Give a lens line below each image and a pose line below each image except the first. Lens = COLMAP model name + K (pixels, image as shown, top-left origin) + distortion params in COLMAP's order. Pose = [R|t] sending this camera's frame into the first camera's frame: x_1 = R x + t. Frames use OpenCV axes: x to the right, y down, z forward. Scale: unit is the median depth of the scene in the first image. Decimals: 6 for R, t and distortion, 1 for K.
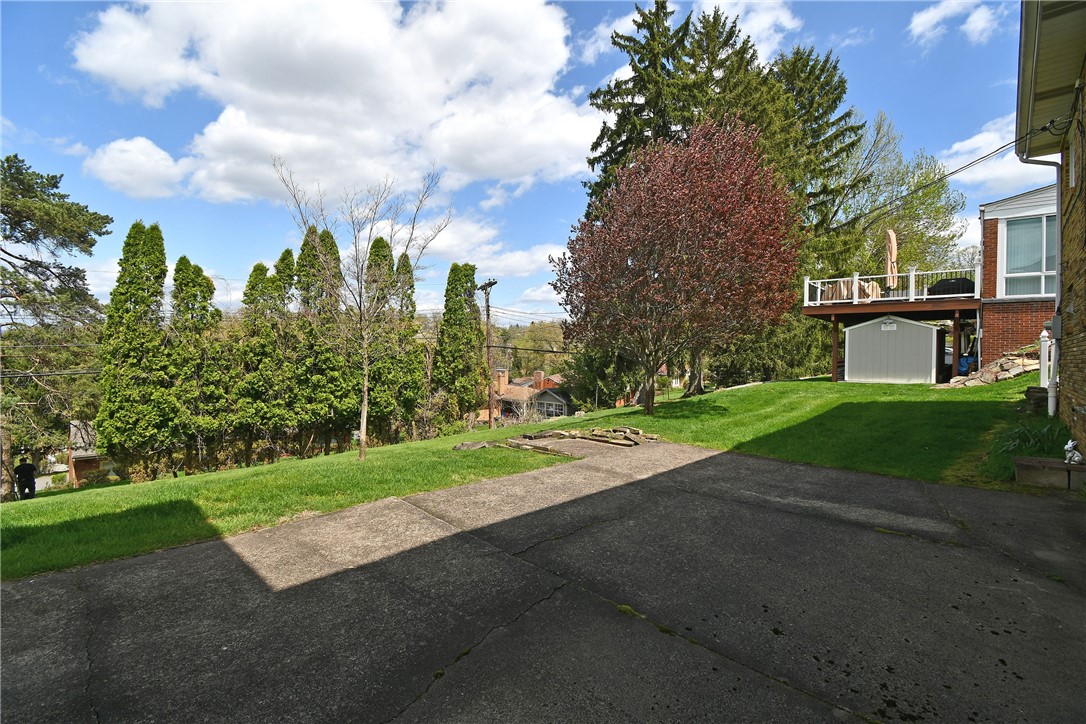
lens RADIAL K [[492.0, 0, 552.1], [0, 492.0, 361.3], [0, 0, 1]] dist [0.001609, -0.000690]
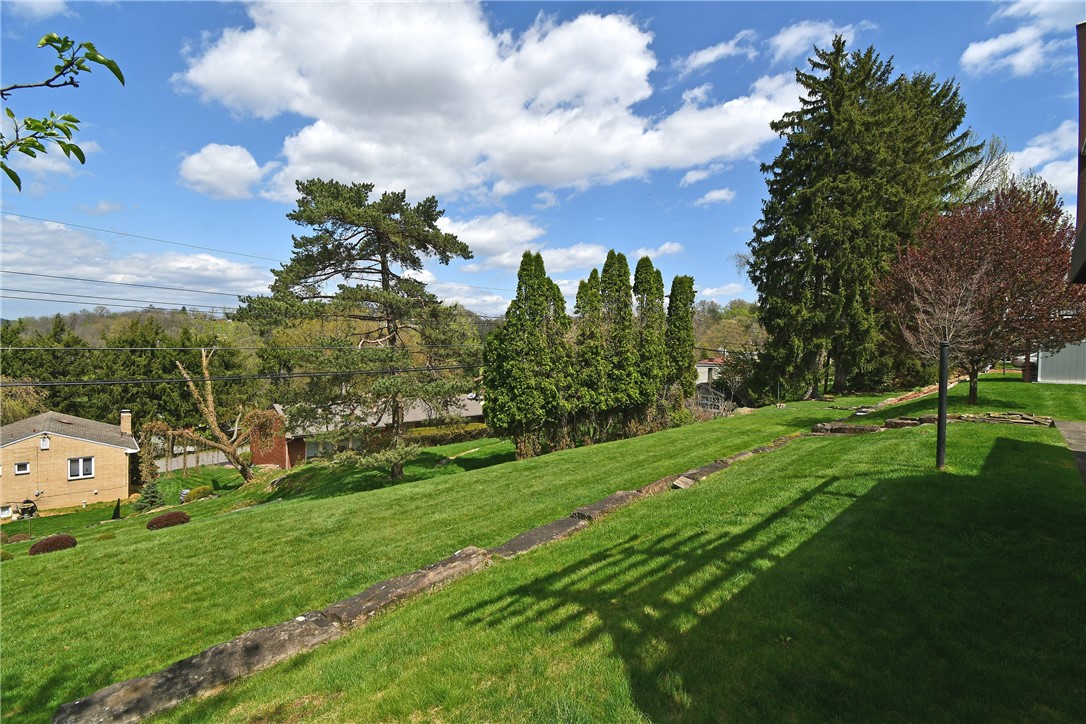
lens RADIAL K [[492.0, 0, 533.9], [0, 492.0, 360.0], [0, 0, 1]] dist [0.001609, -0.000690]
pose [[0.999126, 0.014187, -0.039330, -0.367152], [-0.014057, 0.999895, 0.003601, 0.000268], [0.039377, -0.003045, 0.999220, -0.144991]]
